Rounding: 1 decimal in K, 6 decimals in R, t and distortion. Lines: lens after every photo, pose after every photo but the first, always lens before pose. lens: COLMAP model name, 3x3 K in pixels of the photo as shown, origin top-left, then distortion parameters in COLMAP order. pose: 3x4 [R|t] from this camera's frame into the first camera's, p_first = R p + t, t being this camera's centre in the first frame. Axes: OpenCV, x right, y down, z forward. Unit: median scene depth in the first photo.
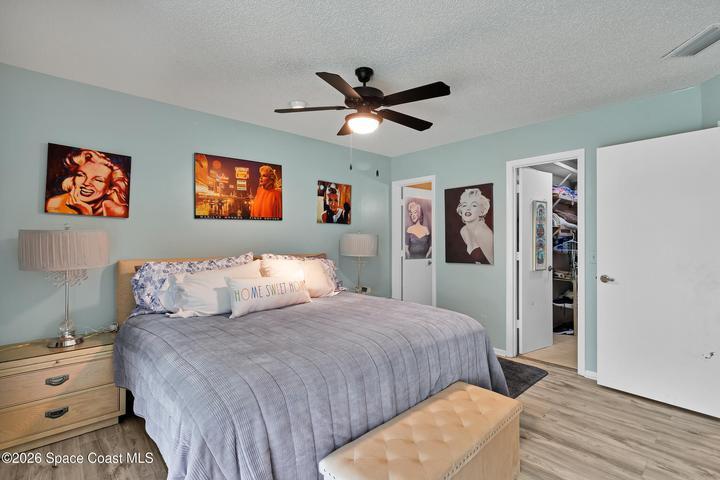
lens RADIAL K [[339.8, 0, 358.6], [0, 339.8, 238.8], [0, 0, 1]] dist [0.002422, -0.000345]
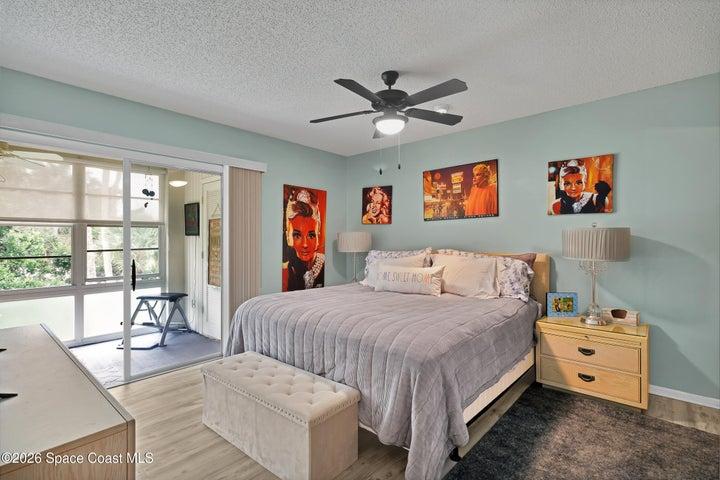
lens RADIAL K [[339.8, 0, 360.9], [0, 339.8, 240.2], [0, 0, 1]] dist [0.002422, -0.000345]
pose [[0.109858, -0.000678, -0.993947, 0.741269], [0.000974, 0.999999, -0.000574, 0.013333], [0.993947, -0.000905, 0.109858, 0.562771]]
